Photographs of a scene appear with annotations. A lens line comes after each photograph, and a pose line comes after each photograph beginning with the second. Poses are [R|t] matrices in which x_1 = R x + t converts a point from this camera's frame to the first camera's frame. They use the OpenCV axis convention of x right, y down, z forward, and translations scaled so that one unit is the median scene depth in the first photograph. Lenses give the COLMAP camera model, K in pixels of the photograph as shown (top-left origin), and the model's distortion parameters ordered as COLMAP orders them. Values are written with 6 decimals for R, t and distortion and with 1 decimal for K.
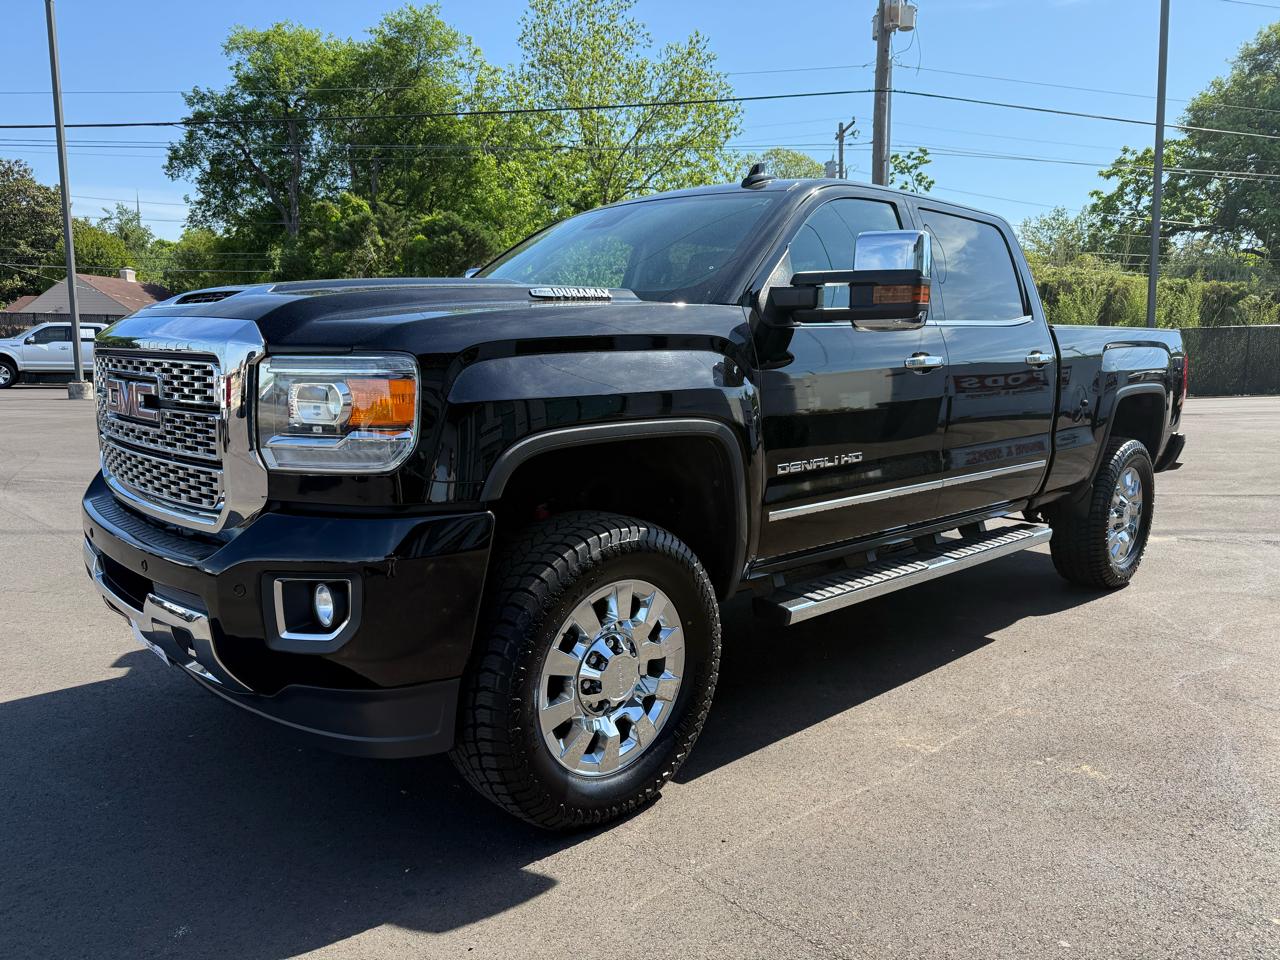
lens RADIAL K [[905.4, 0, 640.0], [0, 905.4, 481.0], [0, 0, 1]] dist [0.018633, -0.030680]
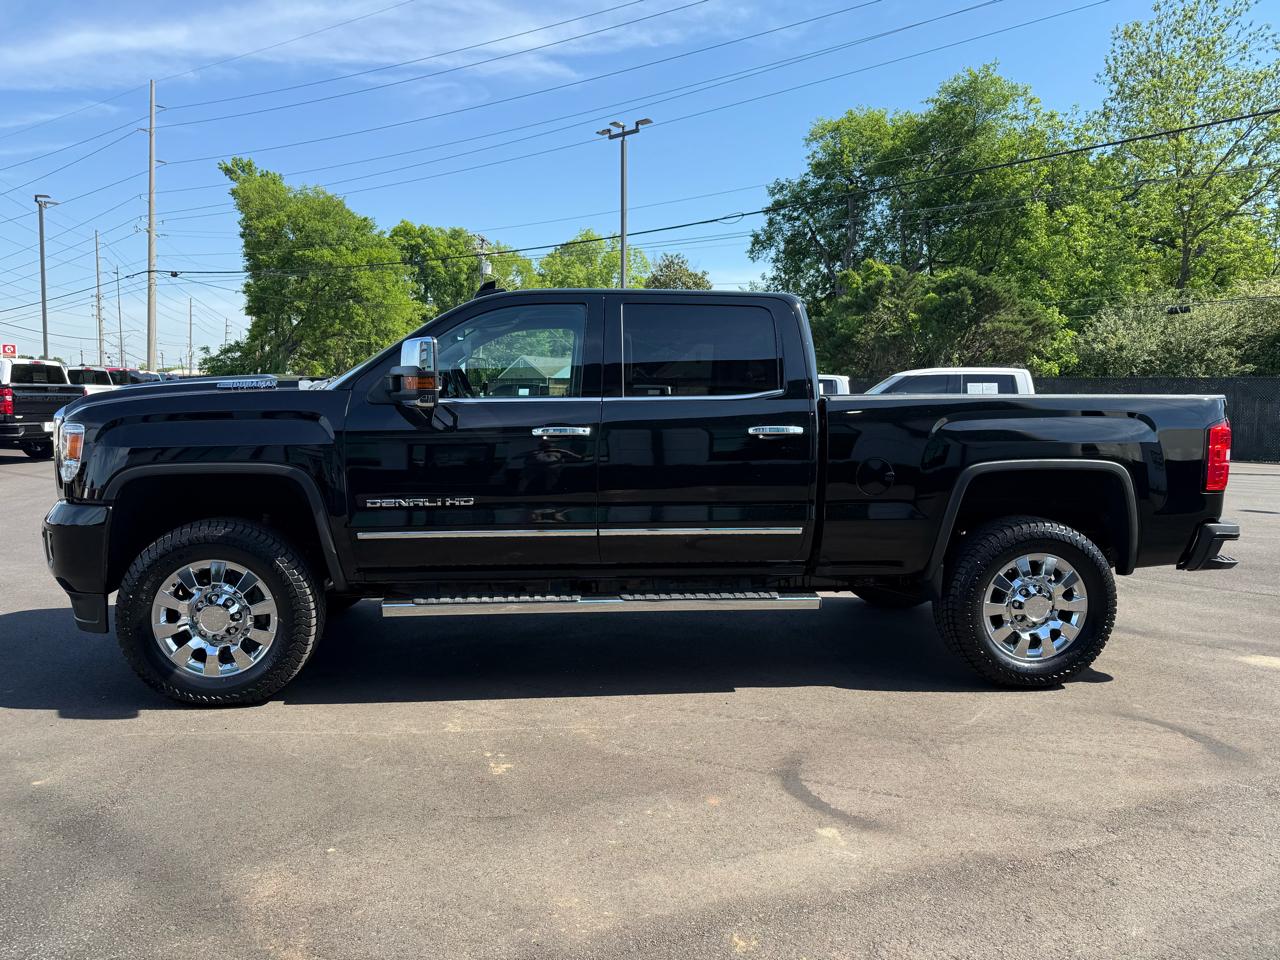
lens RADIAL K [[893.8, 0, 638.7], [0, 893.8, 482.1], [0, 0, 1]] dist [0.100120, -0.203084]
pose [[0.792616, 0.052983, -0.607415, 0.091809], [-0.087273, 0.995818, -0.027020, -0.003068], [0.603443, 0.074427, 0.793925, 0.008352]]
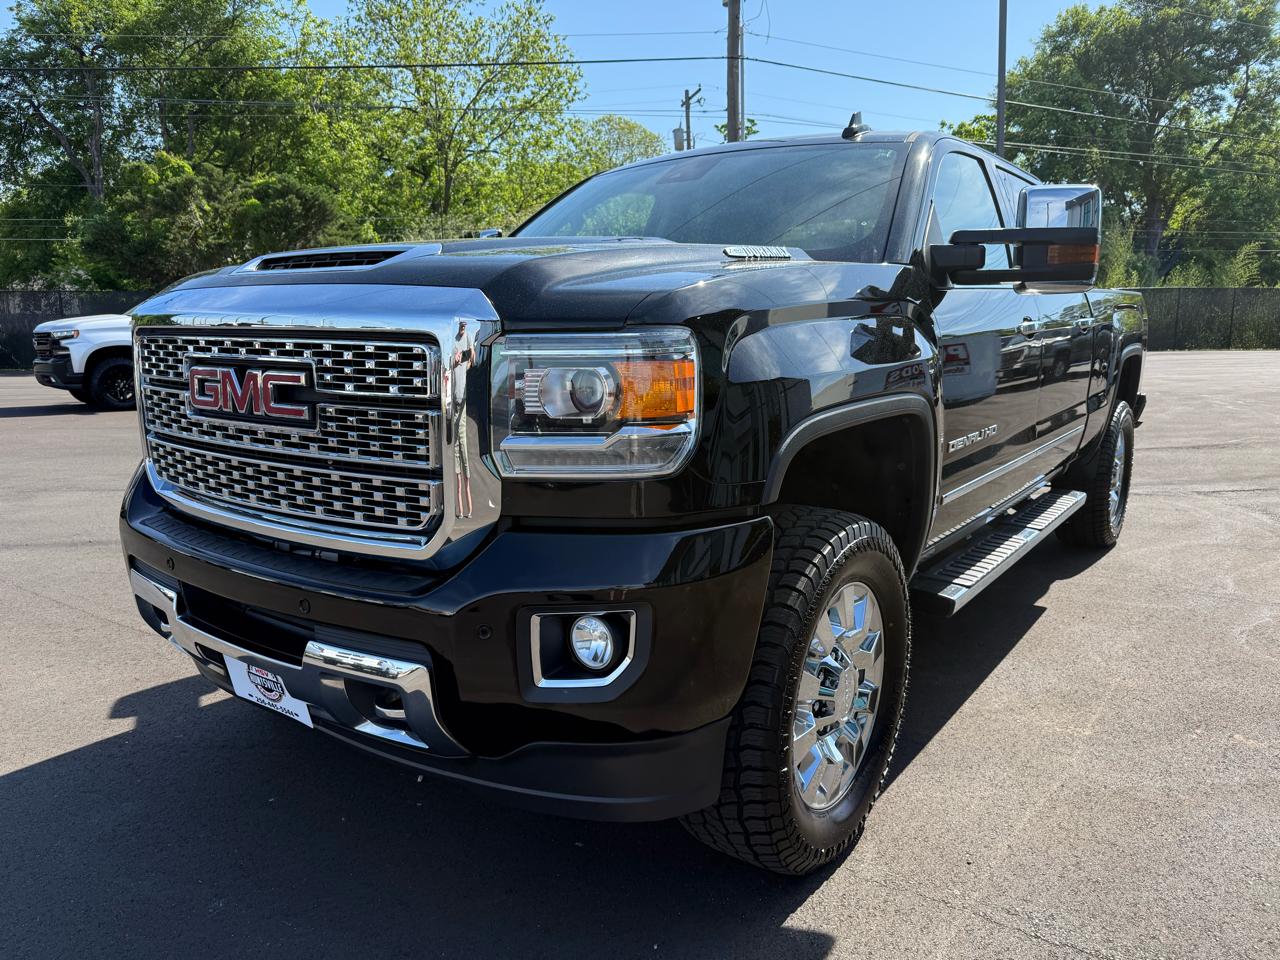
lens RADIAL K [[910.6, 0, 640.0], [0, 910.6, 480.0], [0, 0, 1]] dist [-0.004859, -0.004590]
pose [[0.983700, -0.045404, 0.173992, -0.021261], [0.039972, 0.998601, 0.034604, -0.001653], [-0.175320, -0.027085, 0.984139, 0.010021]]
